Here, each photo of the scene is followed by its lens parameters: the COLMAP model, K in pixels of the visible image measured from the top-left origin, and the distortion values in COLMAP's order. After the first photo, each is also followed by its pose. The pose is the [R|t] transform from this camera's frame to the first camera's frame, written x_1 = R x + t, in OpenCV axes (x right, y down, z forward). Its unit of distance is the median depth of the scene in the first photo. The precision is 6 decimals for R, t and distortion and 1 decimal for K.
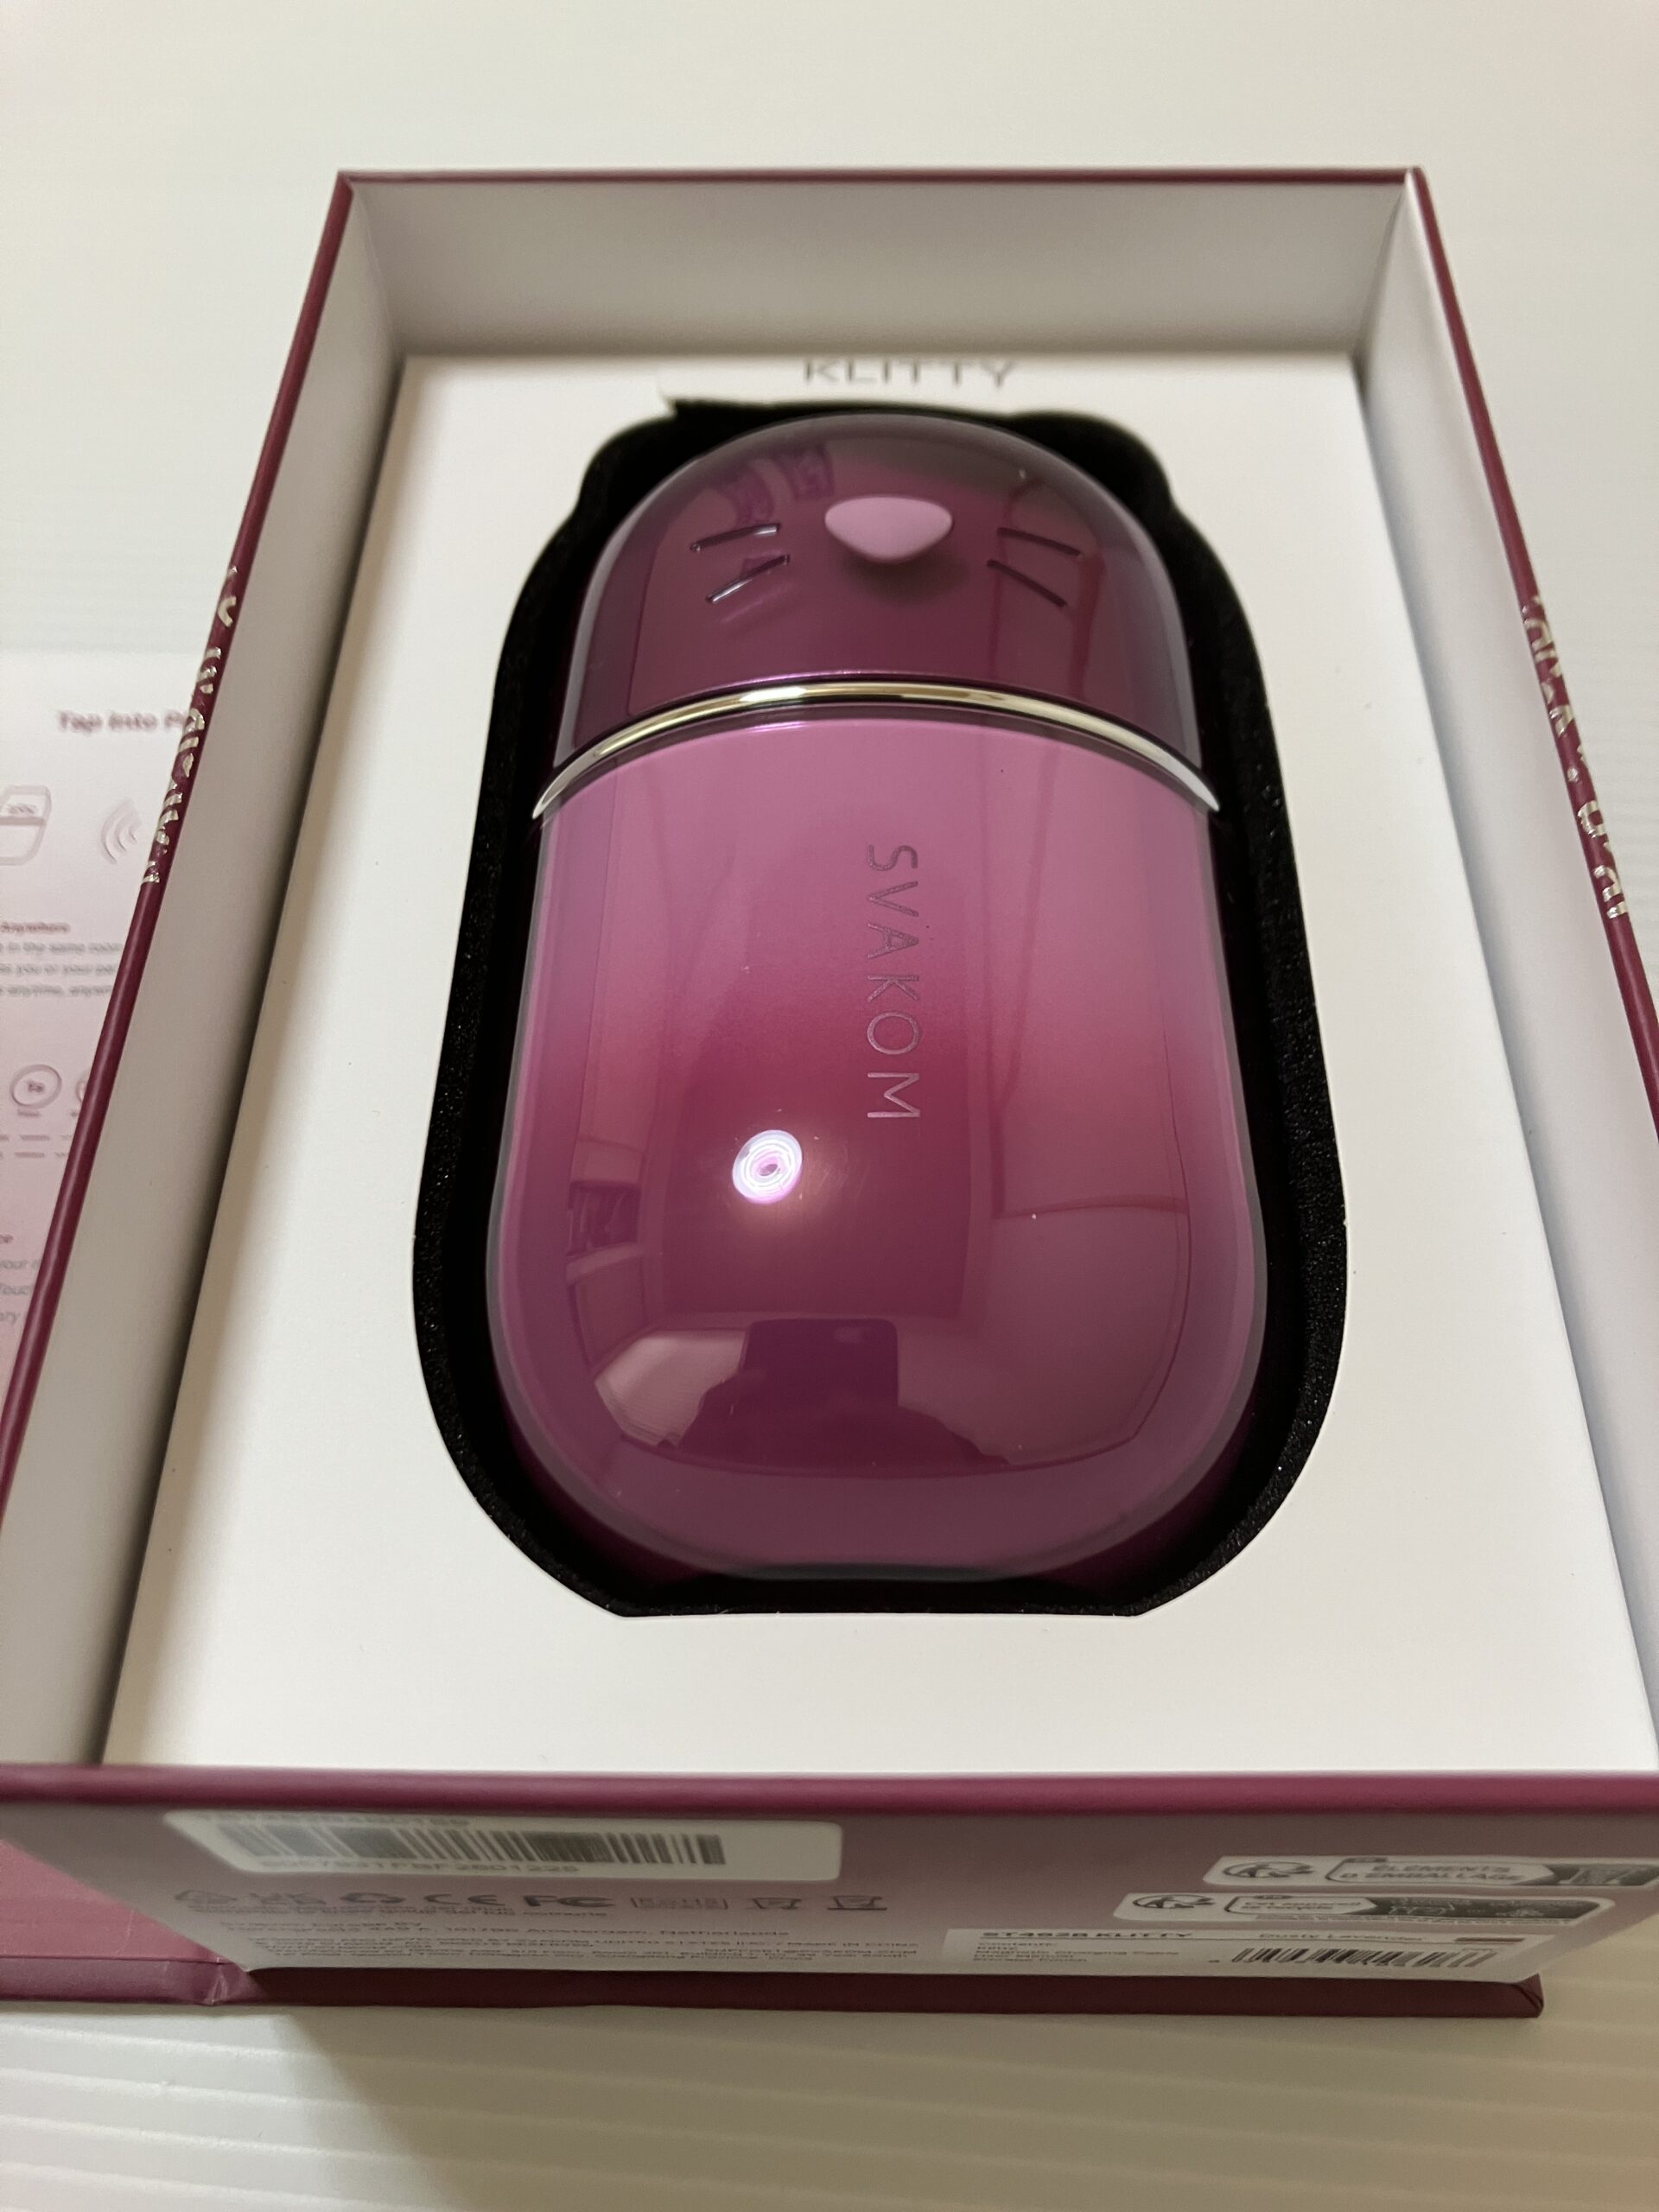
lens RADIAL K [[1774.4, 0, 833.5], [0, 1774.4, 1101.9], [0, 0, 1]] dist [-0.011875, -0.010822]
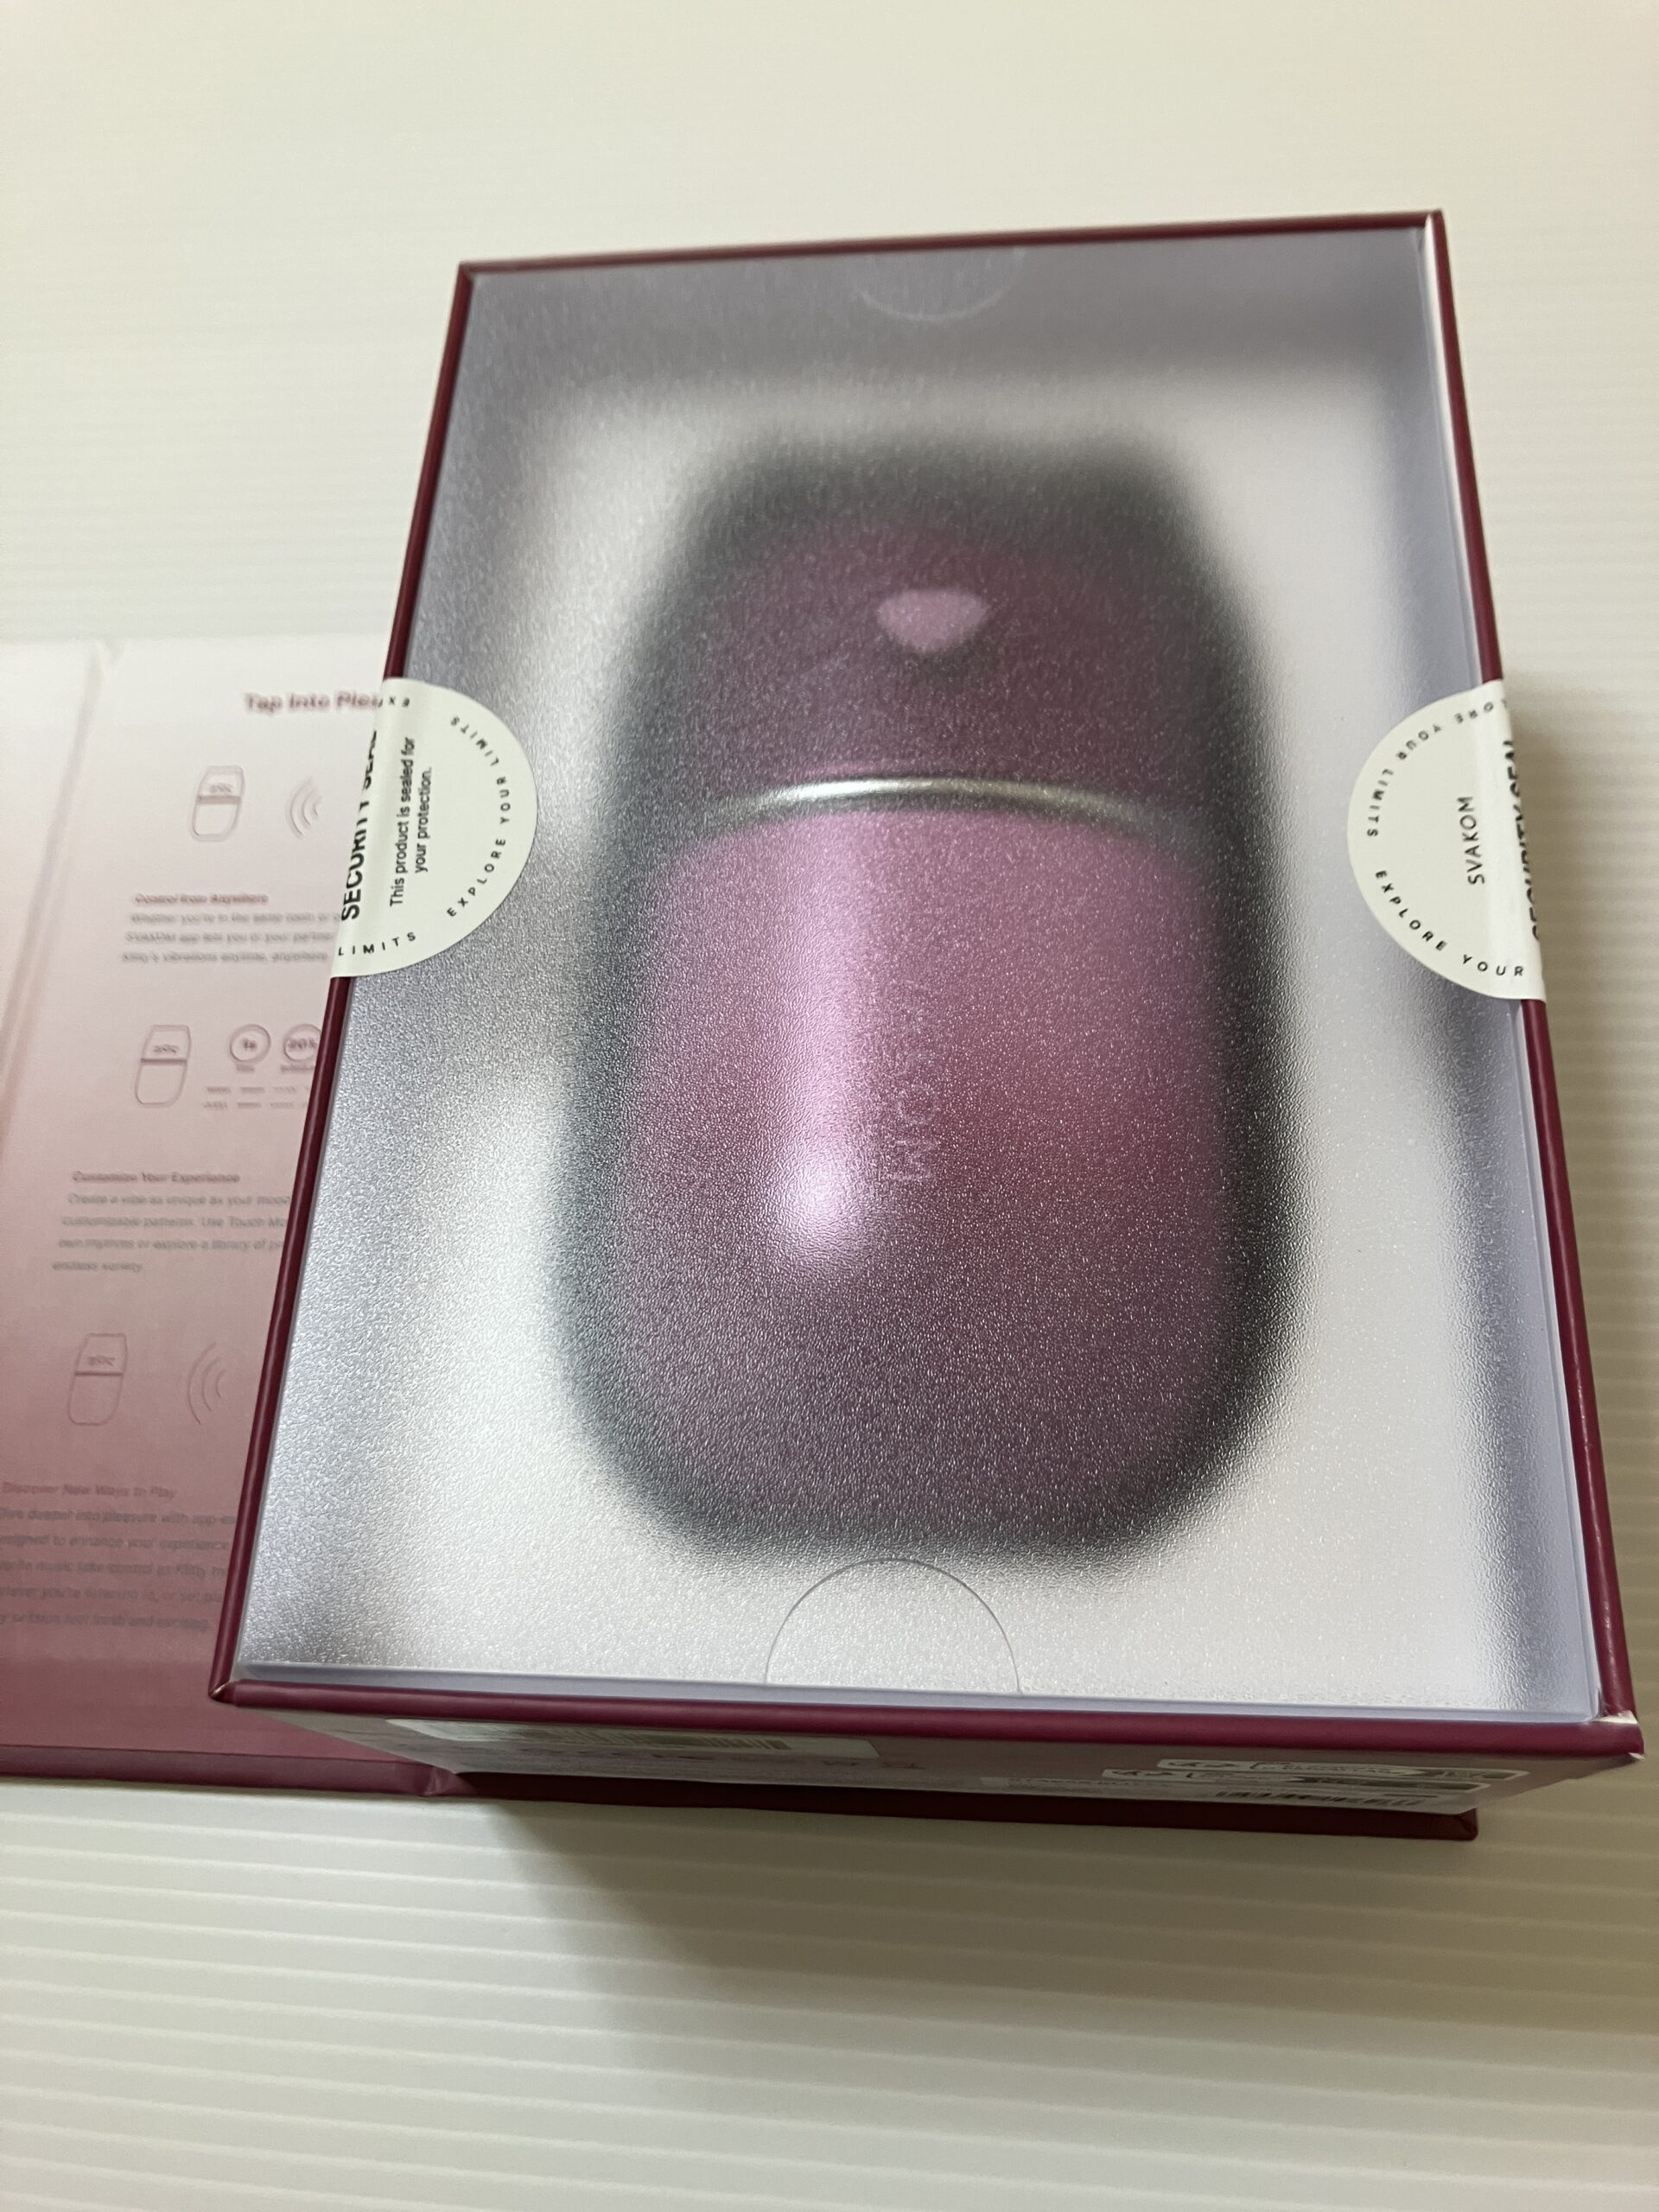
lens RADIAL K [[1774.4, 0, 824.1], [0, 1774.4, 1115.8], [0, 0, 1]] dist [-0.011875, -0.010822]
pose [[0.994814, -0.007977, -0.101397, 0.051699], [0.020751, 0.991868, 0.125565, -0.102008], [0.099571, -0.127017, 0.986890, -0.138334]]
